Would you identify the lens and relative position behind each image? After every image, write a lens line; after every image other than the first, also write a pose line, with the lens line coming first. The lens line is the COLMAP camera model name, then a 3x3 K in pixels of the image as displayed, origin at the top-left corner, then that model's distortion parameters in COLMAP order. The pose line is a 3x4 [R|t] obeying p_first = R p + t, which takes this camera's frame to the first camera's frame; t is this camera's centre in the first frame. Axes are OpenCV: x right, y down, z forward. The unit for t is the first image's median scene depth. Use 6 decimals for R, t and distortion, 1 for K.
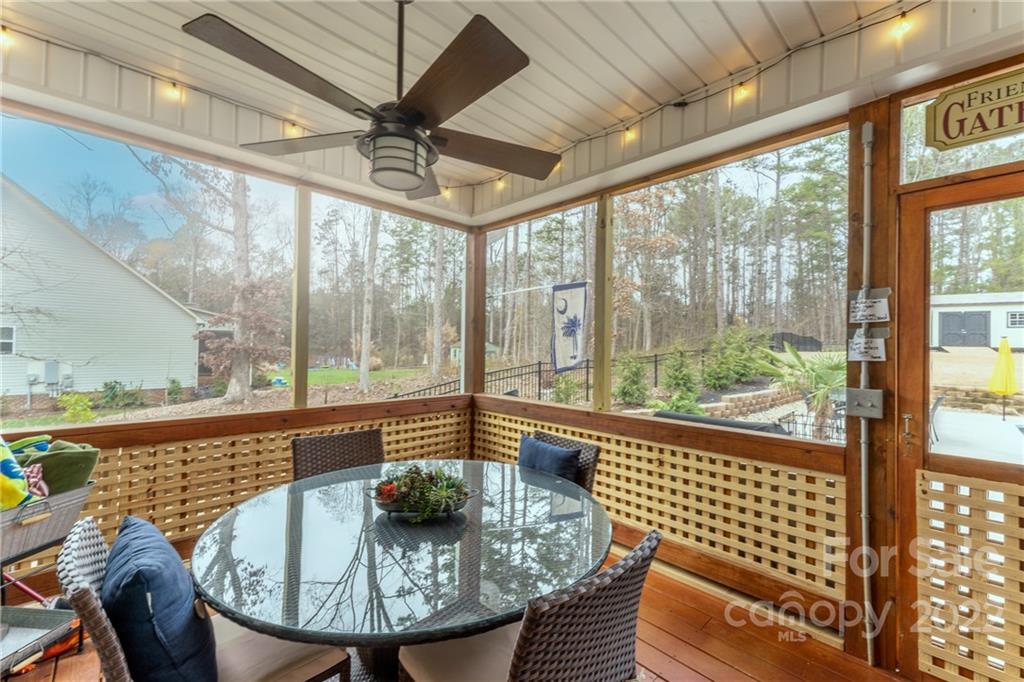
lens RADIAL K [[415.4, 0, 514.7], [0, 415.4, 344.5], [0, 0, 1]] dist [0.000665, 0.000374]
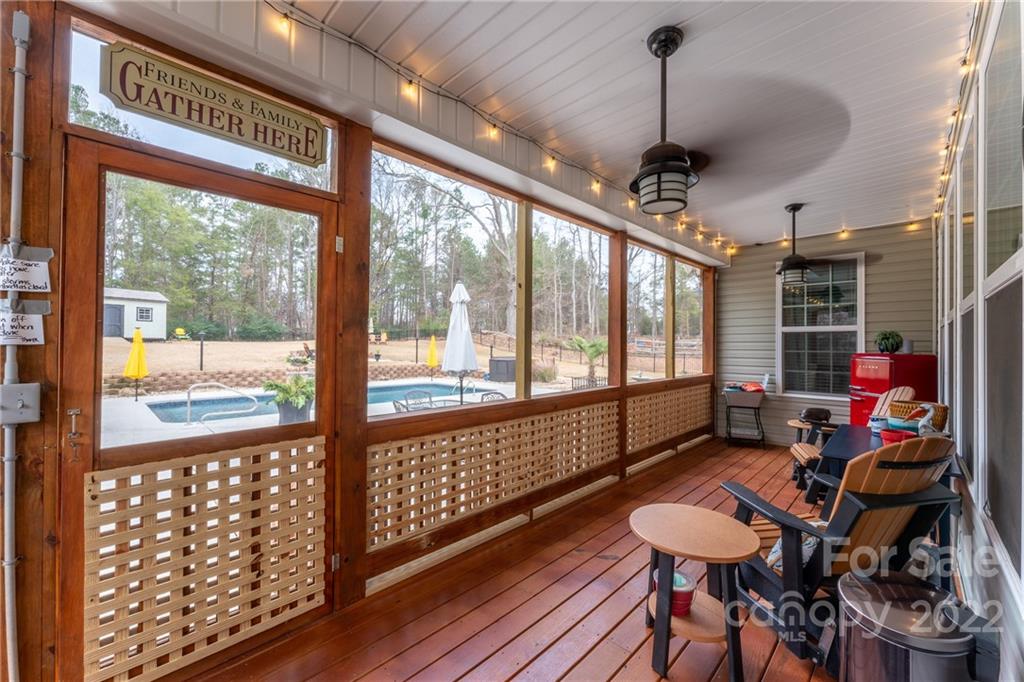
lens RADIAL K [[408.0, 0, 508.9], [0, 408.0, 338.8], [0, 0, 1]] dist [-0.001531, 0.000010]
pose [[-0.040796, 0.000995, 0.999167, 0.112107], [-0.010248, 0.999946, -0.001415, 0.021844], [-0.999115, -0.010297, -0.040784, 0.179390]]
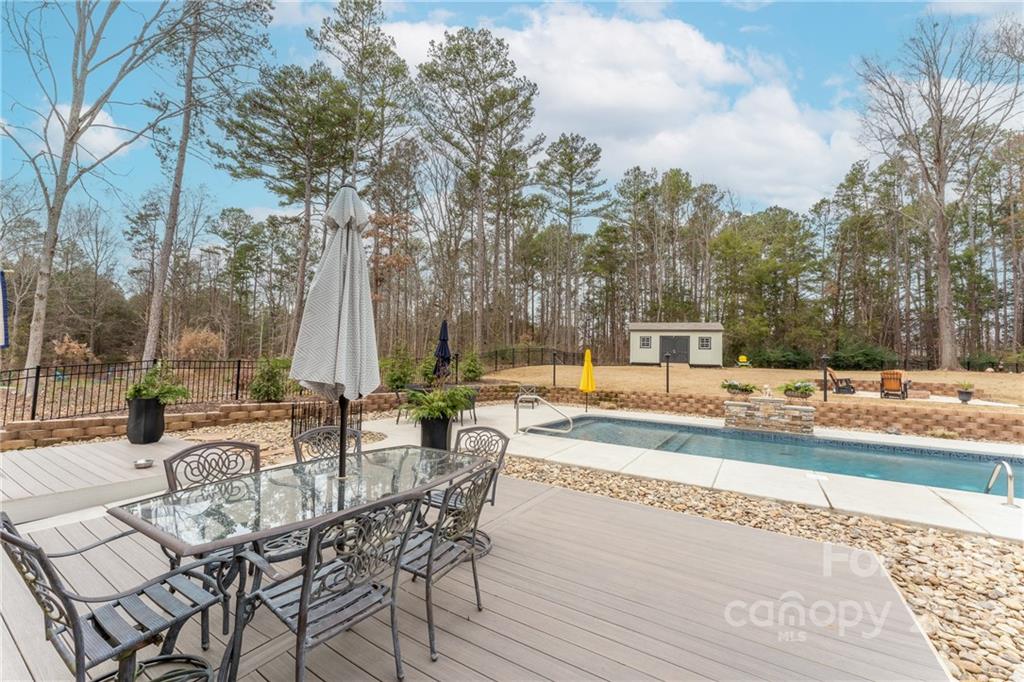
lens RADIAL K [[408.0, 0, 508.9], [0, 408.0, 338.8], [0, 0, 1]] dist [-0.001531, 0.000010]
pose [[0.966858, 0.033383, 0.253124, 4.561654], [-0.019221, 0.998119, -0.058216, 0.234711], [-0.254591, 0.051421, 0.965681, -1.531876]]
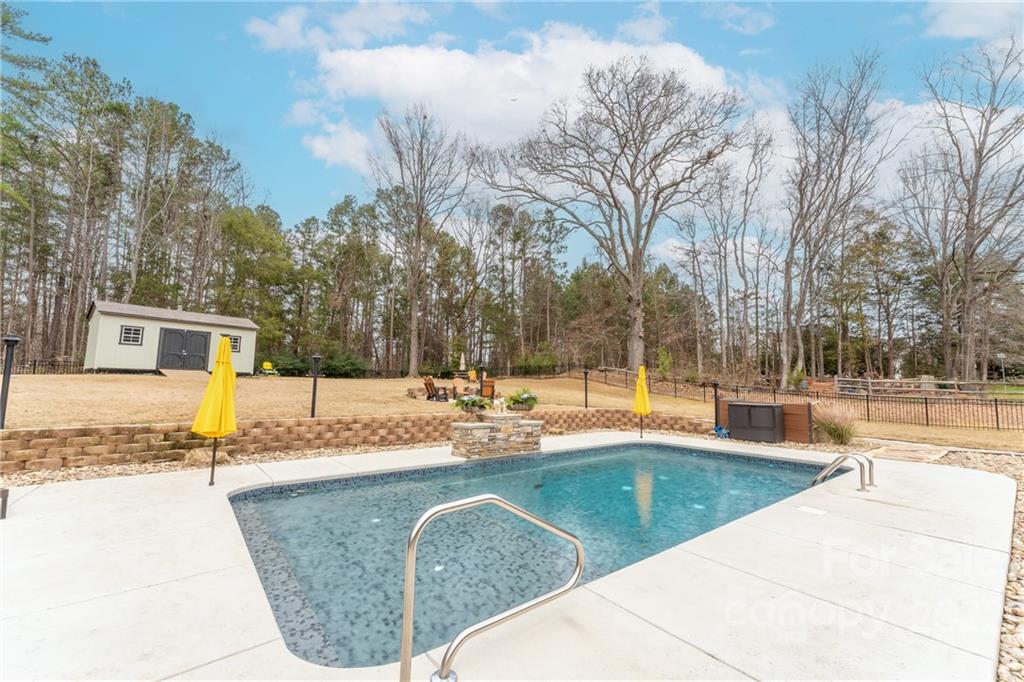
lens RADIAL K [[408.0, 0, 508.9], [0, 408.0, 338.8], [0, 0, 1]] dist [-0.001531, 0.000010]
pose [[0.086490, 0.102717, 0.990943, 4.932739], [-0.015339, 0.994690, -0.101767, 0.290627], [-0.996135, -0.006398, 0.087607, 4.221786]]
